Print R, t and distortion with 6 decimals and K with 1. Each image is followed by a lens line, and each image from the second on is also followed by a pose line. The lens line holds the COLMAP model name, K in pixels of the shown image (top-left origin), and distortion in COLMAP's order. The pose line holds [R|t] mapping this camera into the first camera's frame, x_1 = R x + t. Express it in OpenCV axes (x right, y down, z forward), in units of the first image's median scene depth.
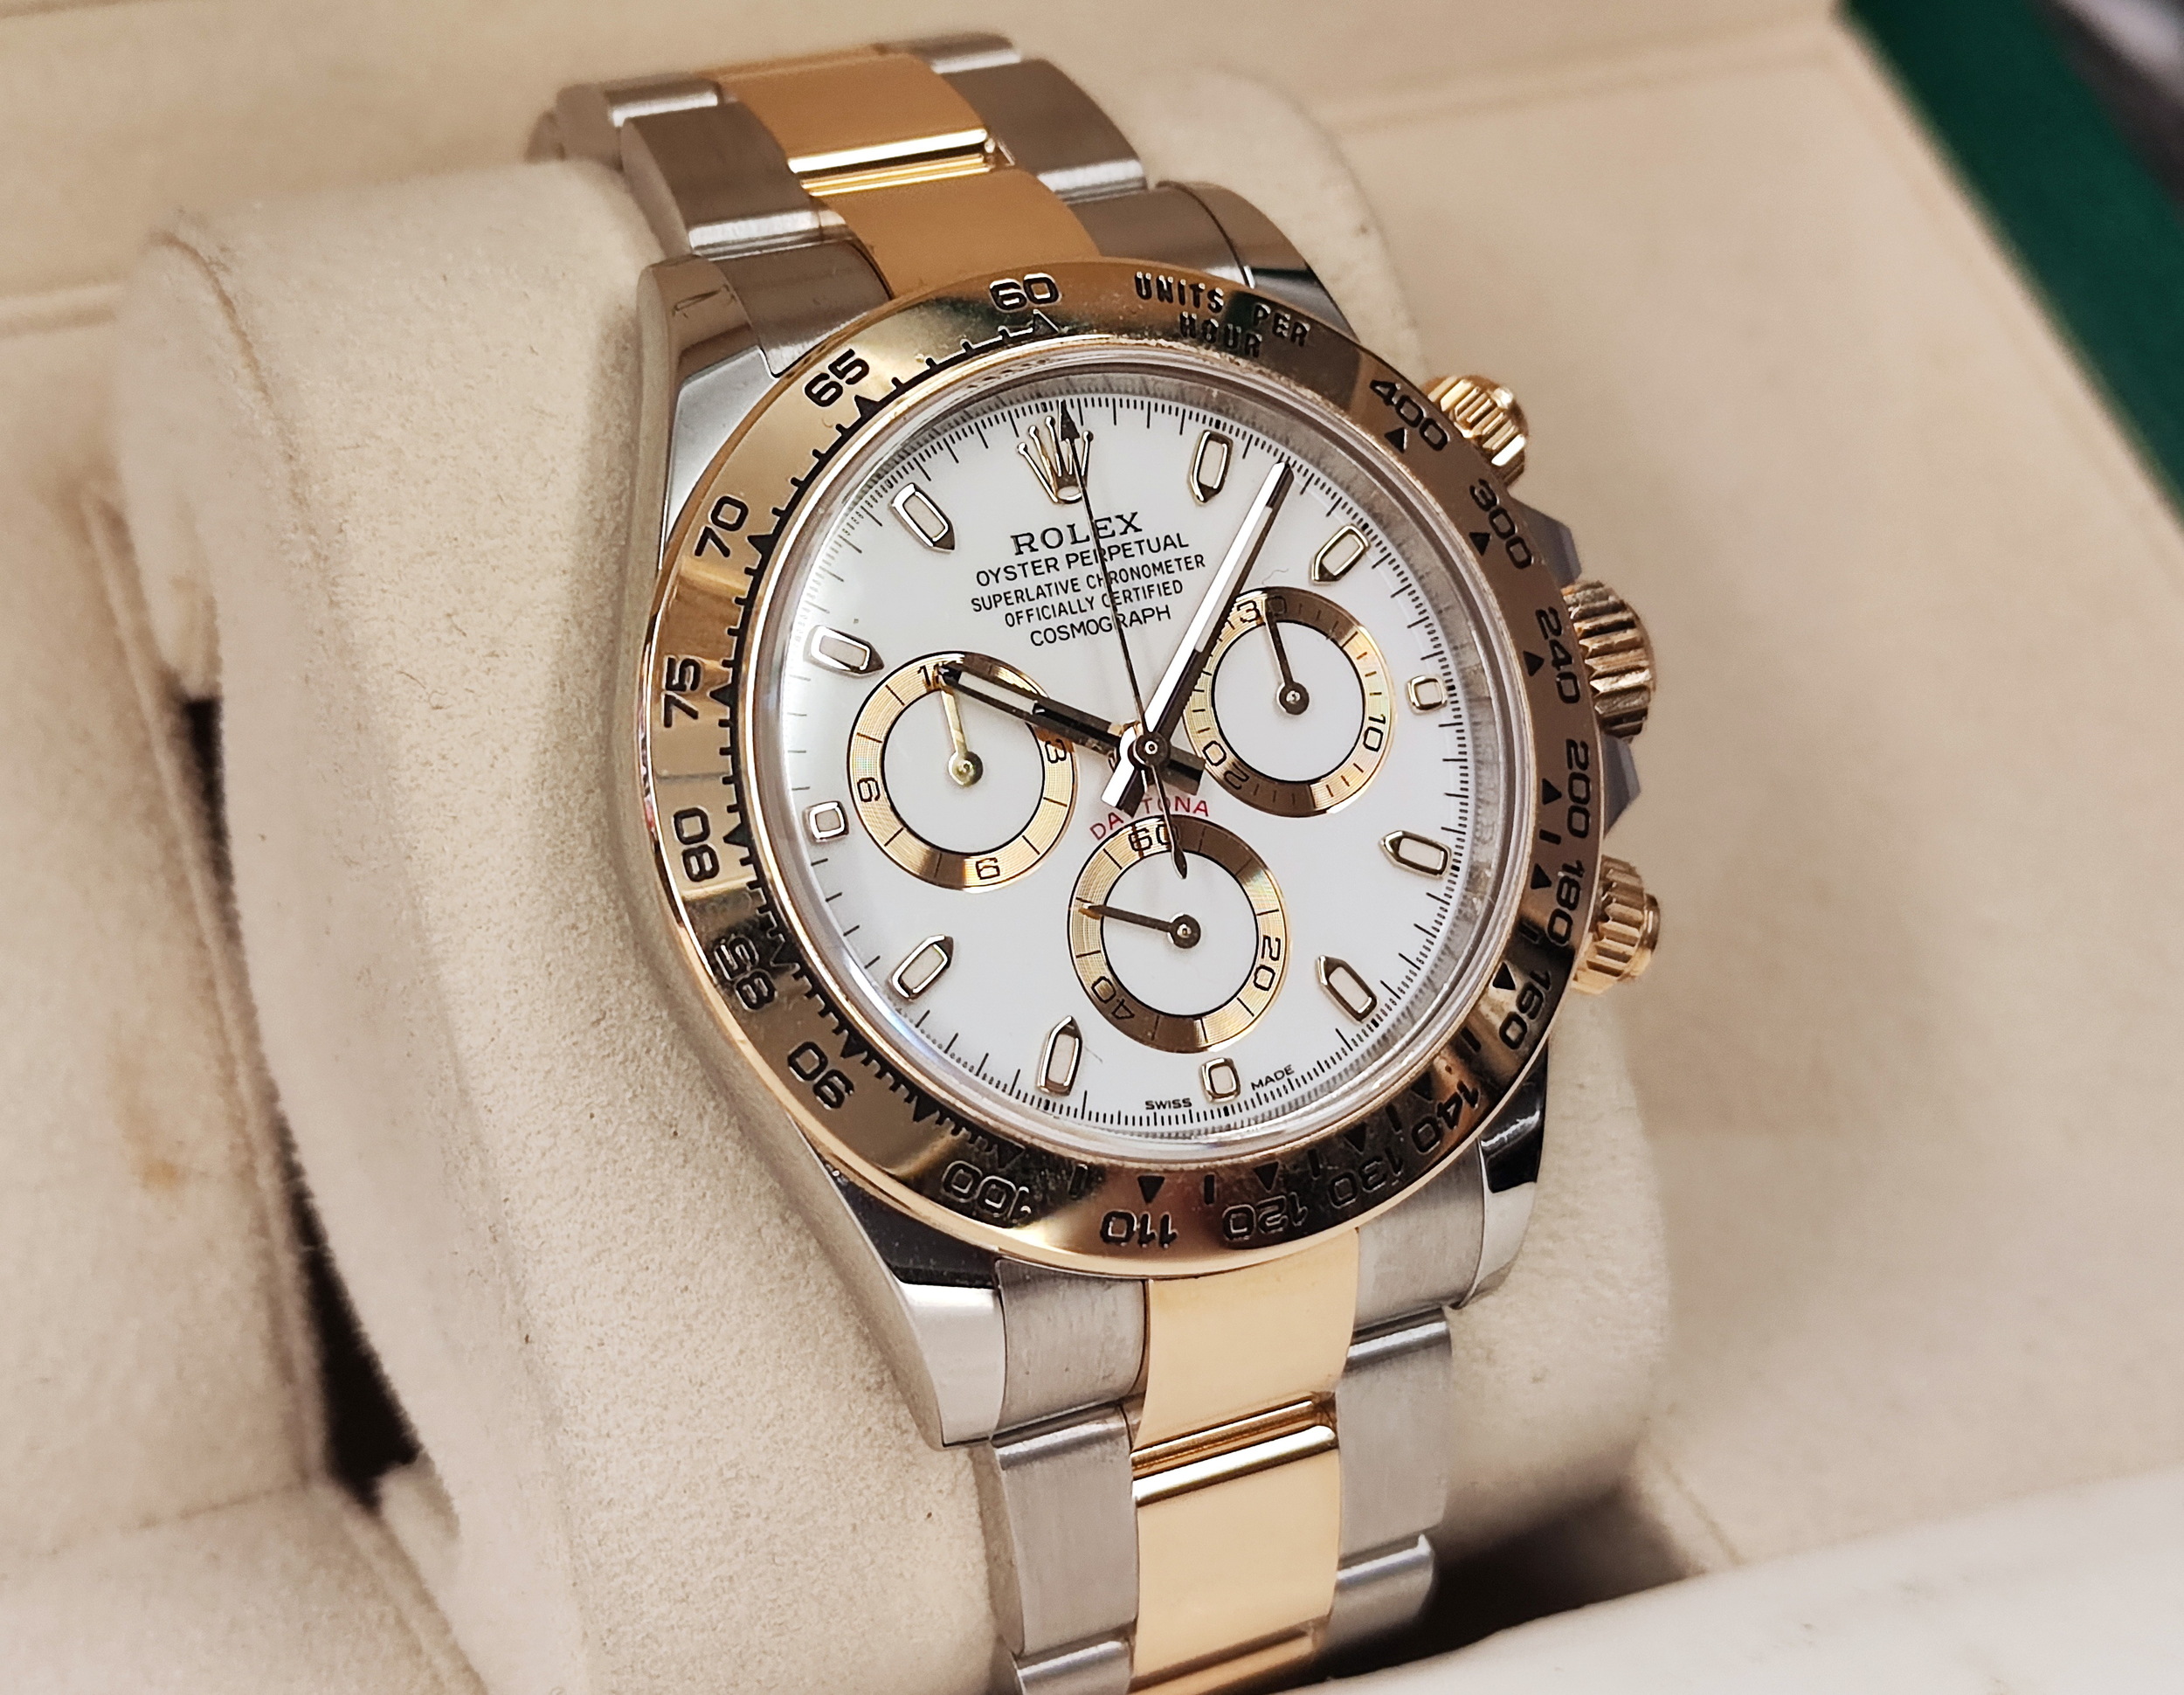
lens RADIAL K [[1577.6, 0, 1092.0], [0, 1577.6, 847.5], [0, 0, 1]] dist [0.004394, 0.001178]
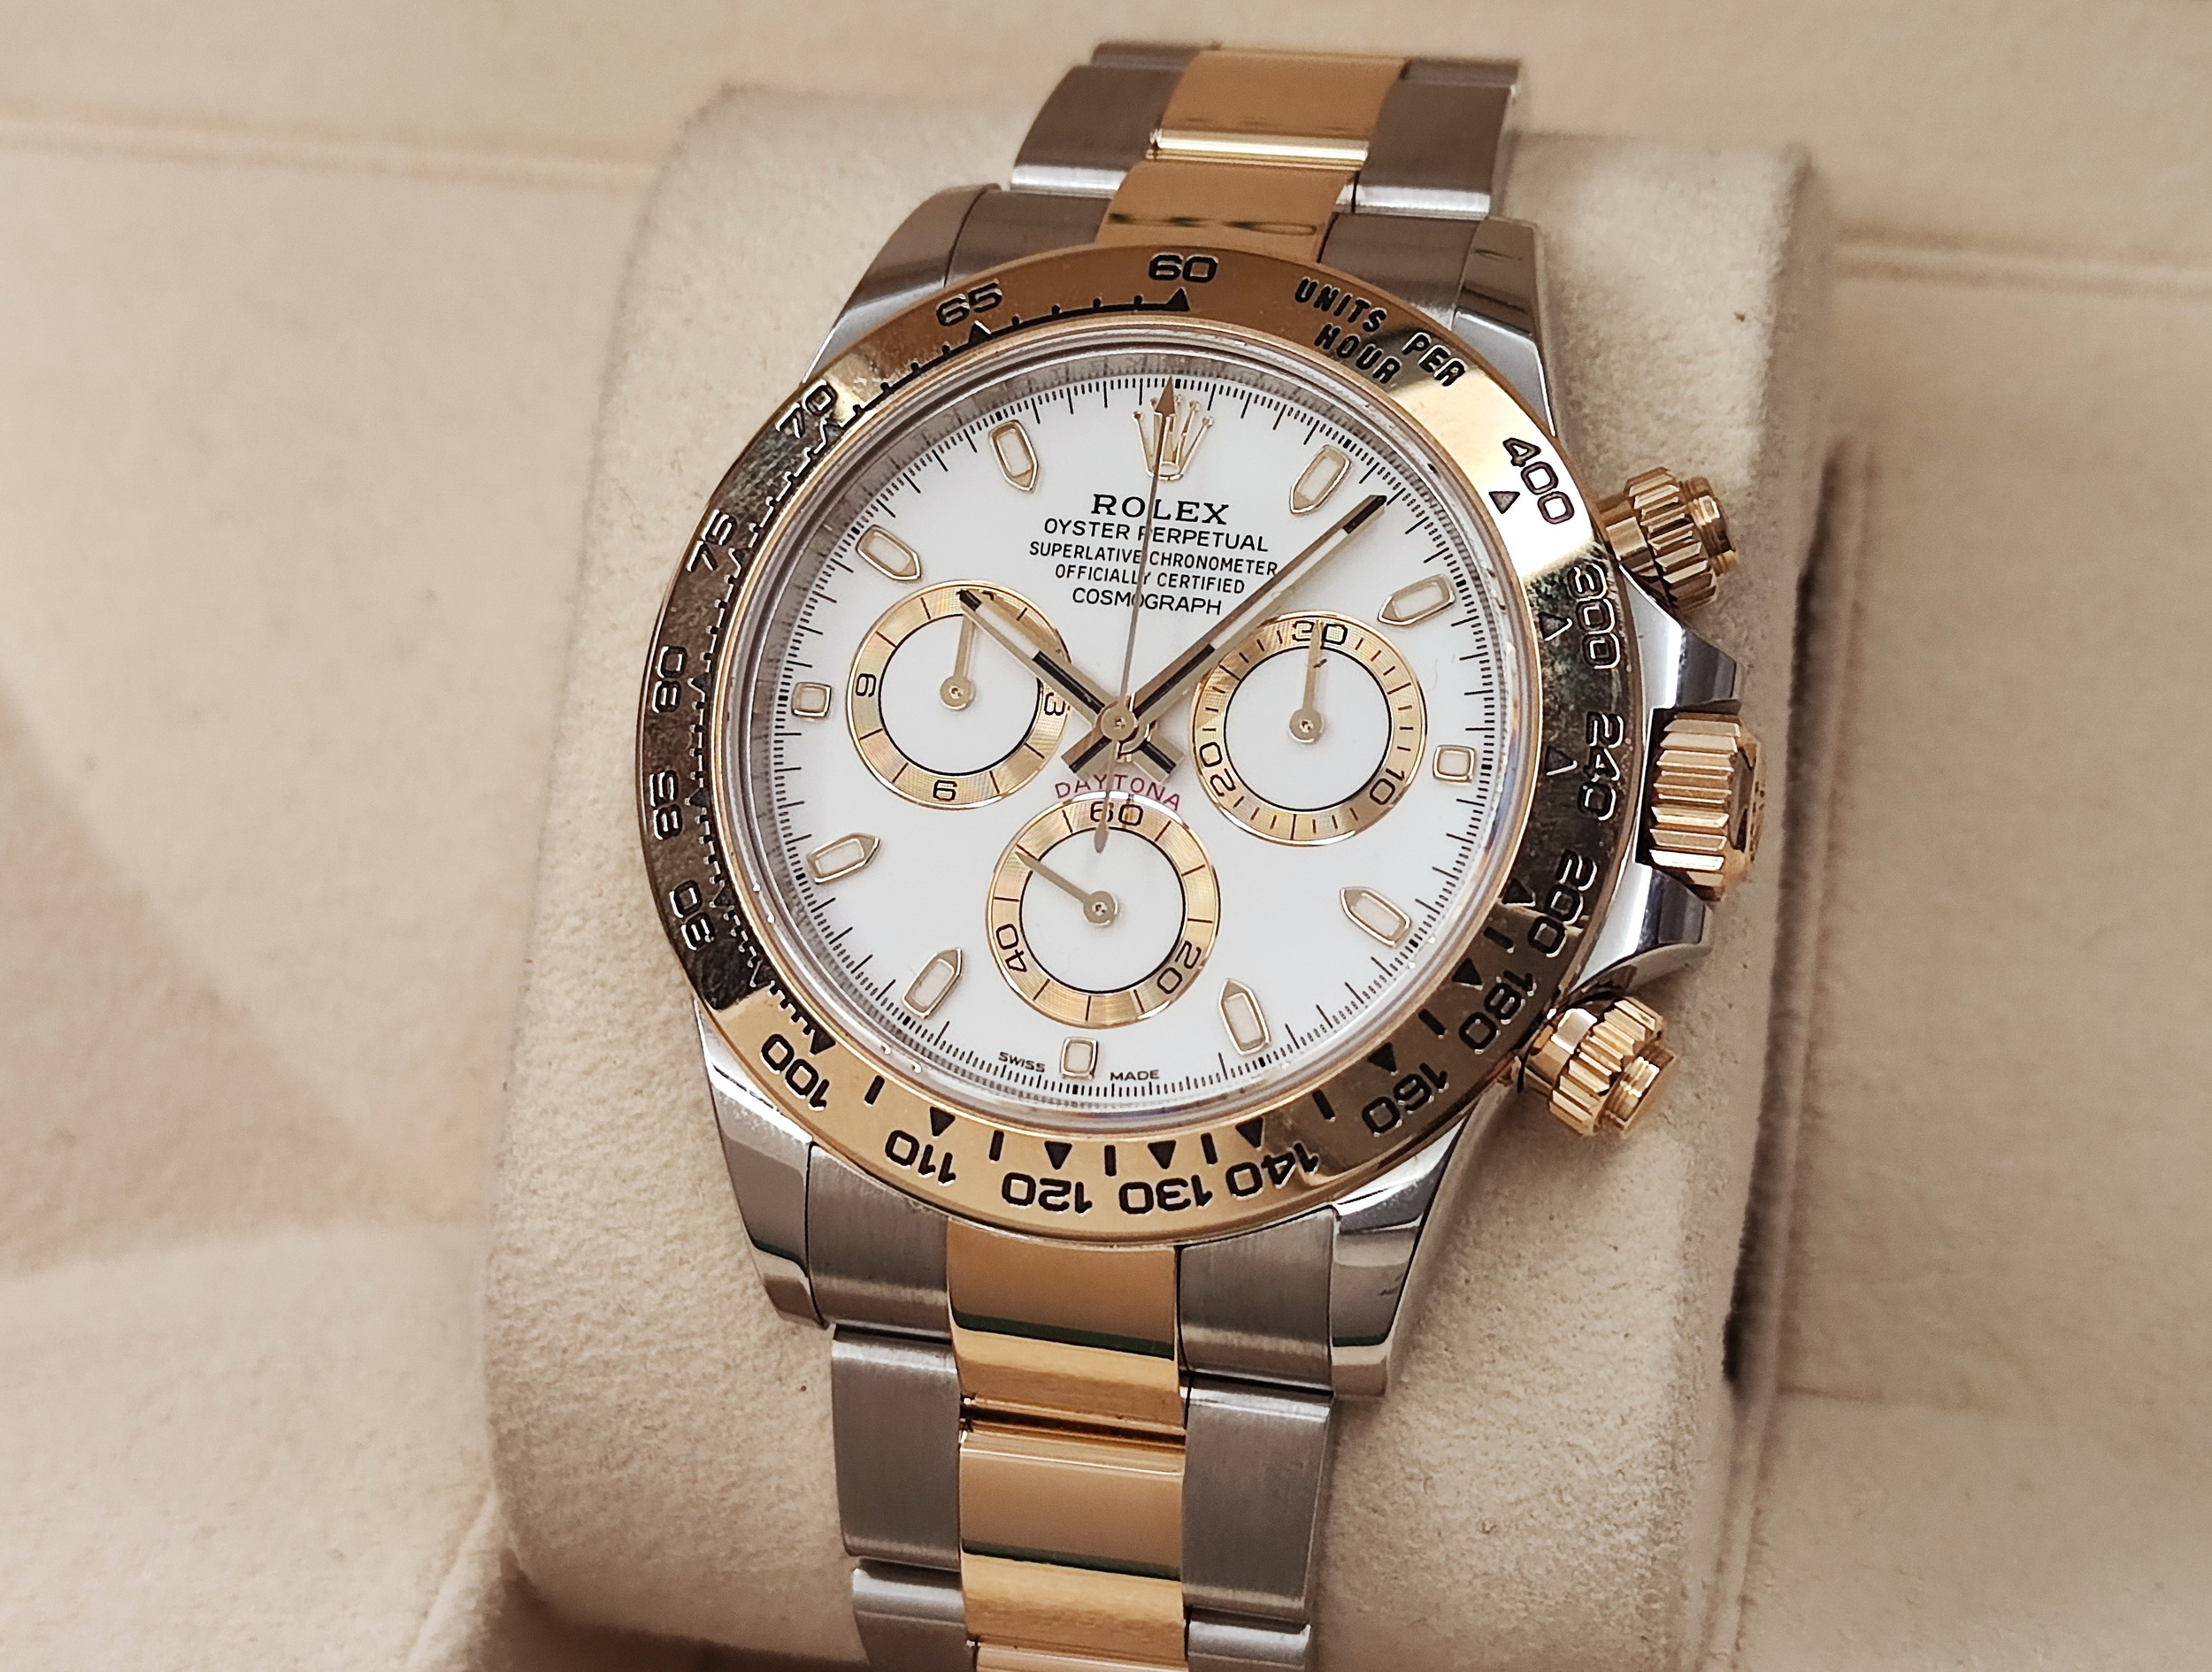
lens RADIAL K [[1576.5, 0, 1106.0], [0, 1576.5, 836.0], [0, 0, 1]] dist [0.002184, 0.000229]
pose [[0.918932, 0.304709, -0.250432, 0.279432], [-0.307290, 0.951151, 0.029731, -0.019903], [0.247258, 0.049634, 0.967678, 0.025942]]
